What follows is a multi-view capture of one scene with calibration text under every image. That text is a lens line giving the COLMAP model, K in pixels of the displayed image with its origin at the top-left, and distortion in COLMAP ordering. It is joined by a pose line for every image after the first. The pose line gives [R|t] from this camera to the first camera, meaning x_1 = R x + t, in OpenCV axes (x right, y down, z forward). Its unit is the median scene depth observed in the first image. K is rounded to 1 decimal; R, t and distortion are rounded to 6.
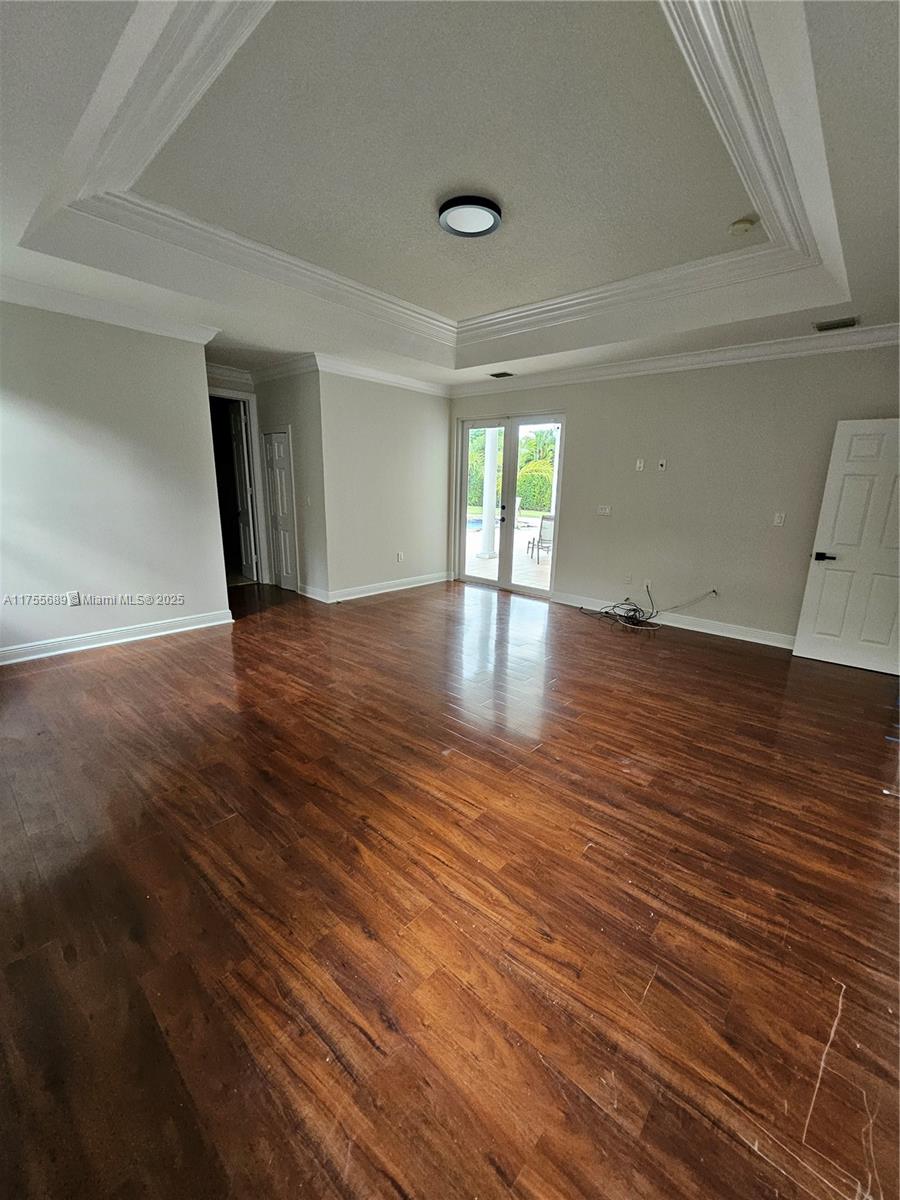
lens RADIAL K [[472.6, 0, 470.9], [0, 472.6, 597.3], [0, 0, 1]] dist [-0.001684, -0.002288]
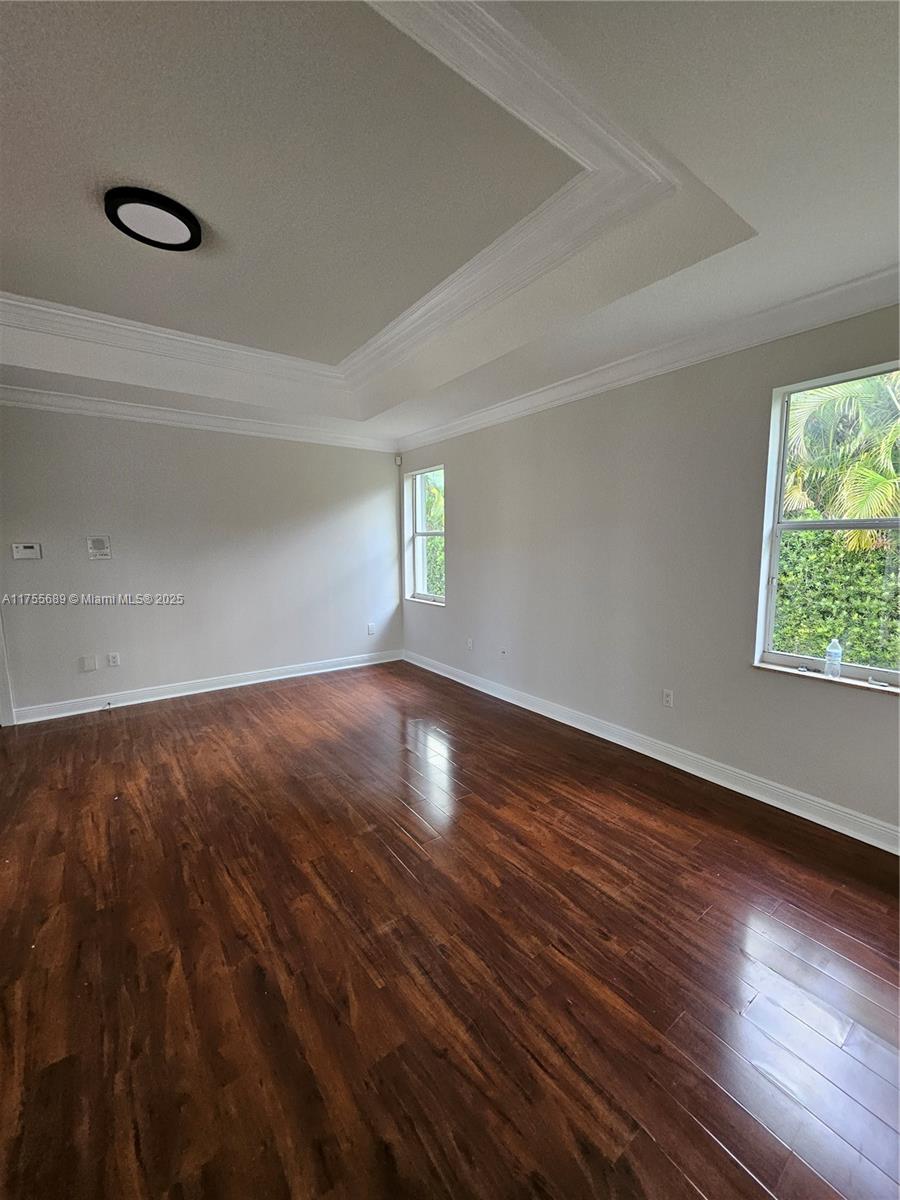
lens RADIAL K [[472.6, 0, 470.9], [0, 472.6, 597.3], [0, 0, 1]] dist [-0.001684, -0.002288]
pose [[-0.977907, -0.049090, 0.203193, -0.533459], [0.025672, 0.936474, 0.349796, -0.372334], [-0.207456, 0.347284, -0.914525, 1.391688]]
